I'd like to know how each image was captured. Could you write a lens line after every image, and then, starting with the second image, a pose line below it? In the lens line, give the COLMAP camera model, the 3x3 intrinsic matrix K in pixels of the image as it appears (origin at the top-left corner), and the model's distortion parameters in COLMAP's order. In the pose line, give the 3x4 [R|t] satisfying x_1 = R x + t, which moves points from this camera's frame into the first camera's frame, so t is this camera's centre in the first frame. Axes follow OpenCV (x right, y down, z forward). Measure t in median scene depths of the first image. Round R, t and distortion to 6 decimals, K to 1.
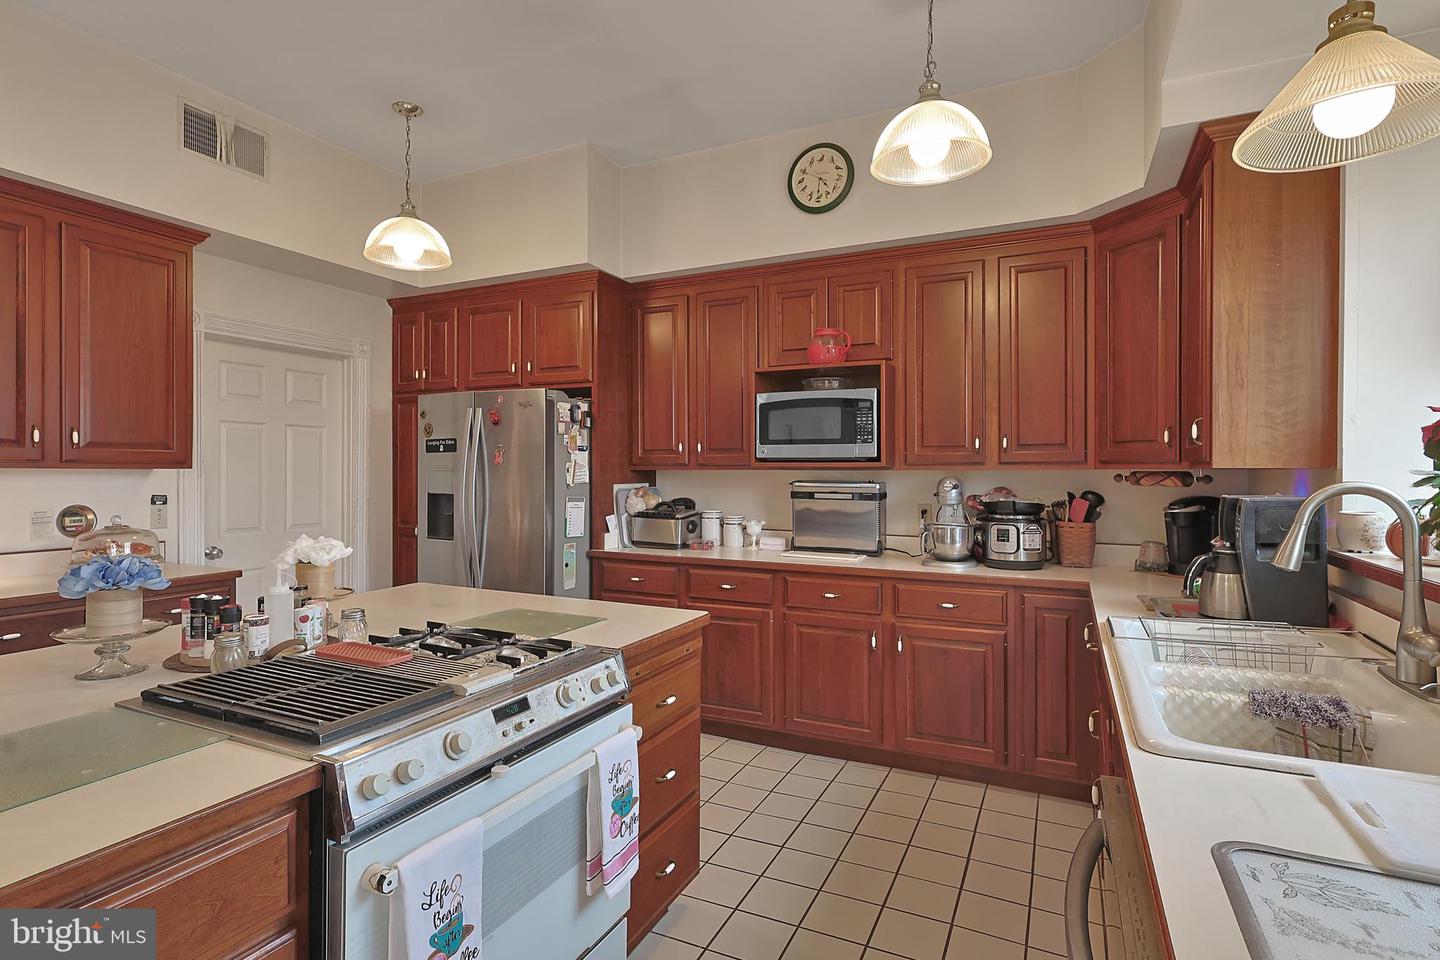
lens RADIAL K [[714.9, 0, 728.5], [0, 714.9, 474.2], [0, 0, 1]] dist [-0.001465, -0.000540]
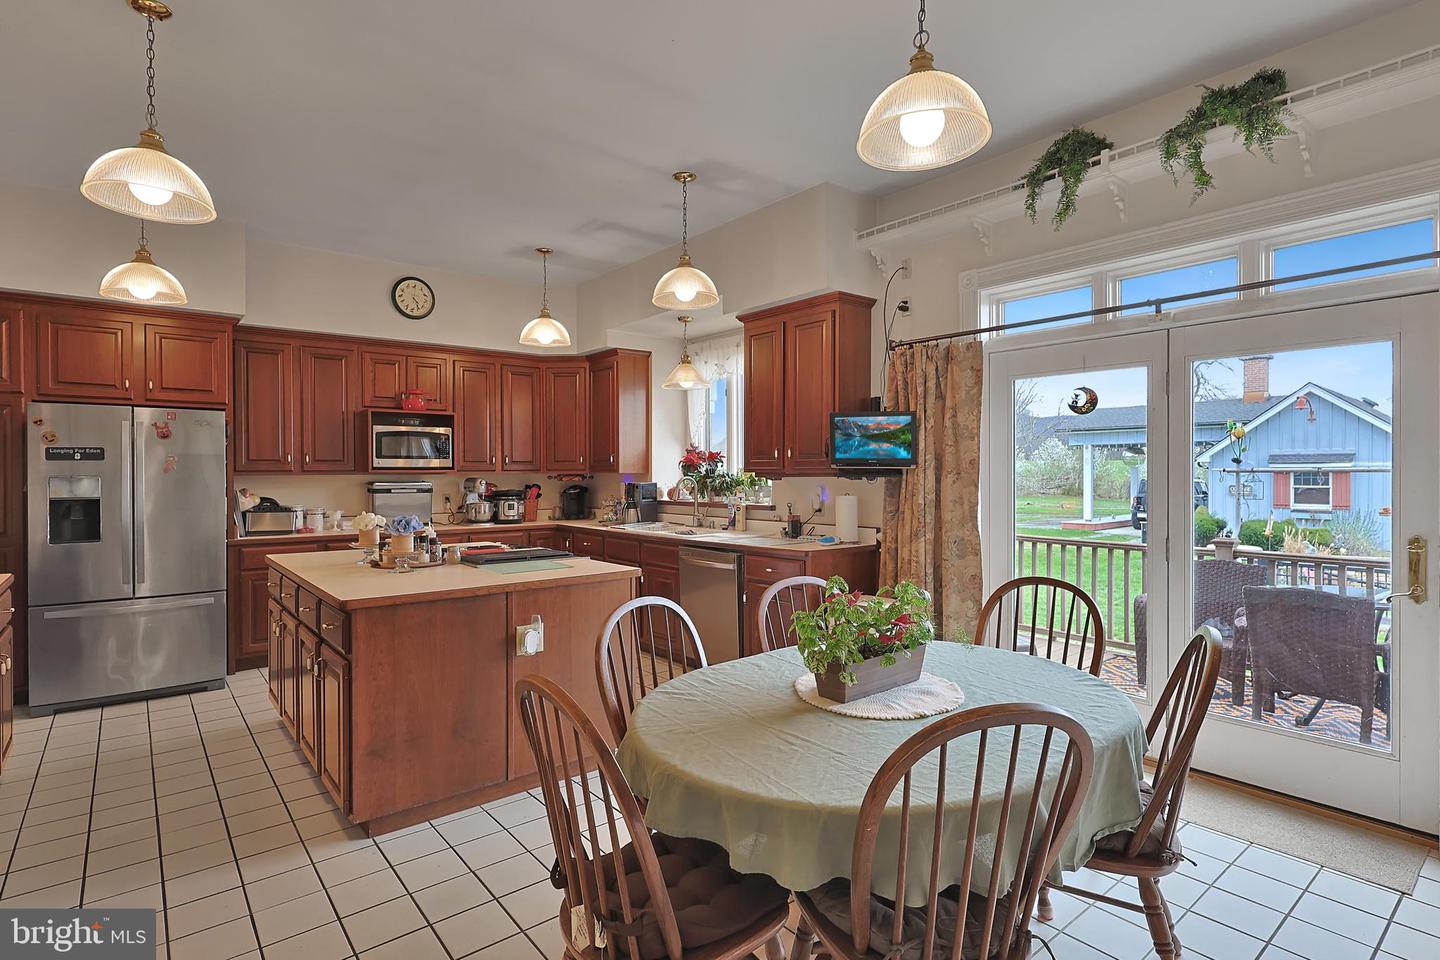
lens RADIAL K [[723.6, 0, 720.4], [0, 723.6, 474.9], [0, 0, 1]] dist [-0.000069, 0.000217]
pose [[0.428995, -0.007089, 0.903279, -1.068723], [0.009400, 0.999950, 0.003383, -0.003981], [-0.903258, 0.007040, 0.429040, -0.350814]]
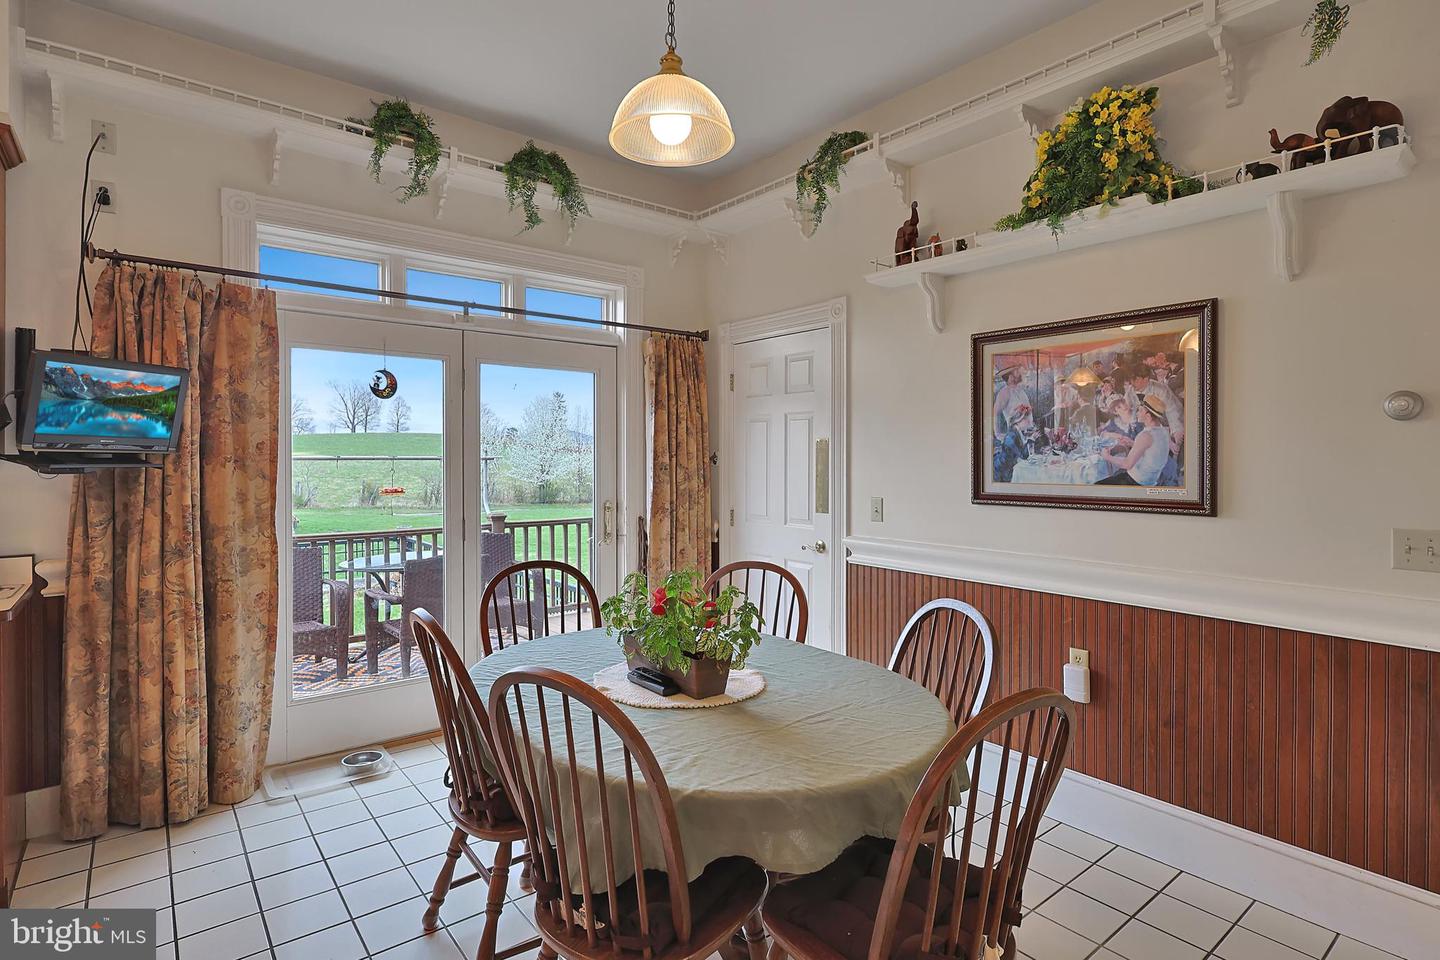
lens RADIAL K [[668.9, 0, 803.4], [0, 668.9, 461.3], [0, 0, 1]] dist [0.000044, 0.000073]
pose [[-0.900748, -0.005555, 0.434307, -0.806201], [-0.002238, 0.999964, 0.008149, -0.006012], [-0.434337, 0.006369, -0.900728, 0.224901]]
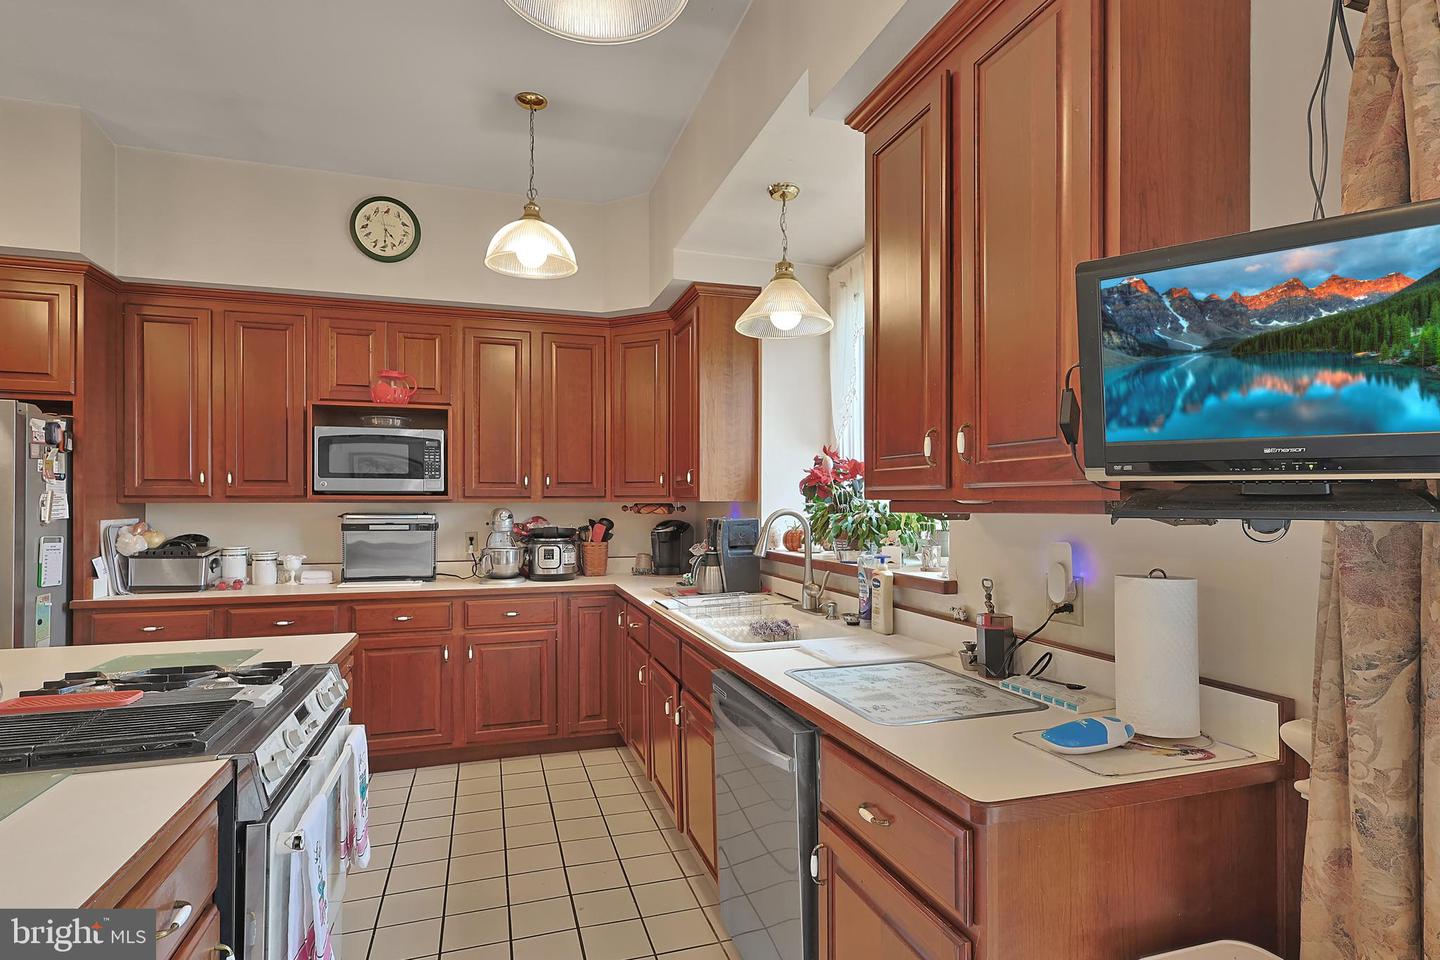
lens RADIAL K [[723.3, 0, 720.6], [0, 723.3, 498.7], [0, 0, 1]] dist [-0.001848, 0.000707]
pose [[0.727584, 0.001983, 0.686016, -0.244776], [0.004747, 0.999957, -0.007925, -0.000902], [-0.686002, 0.009023, 0.727544, -0.122941]]
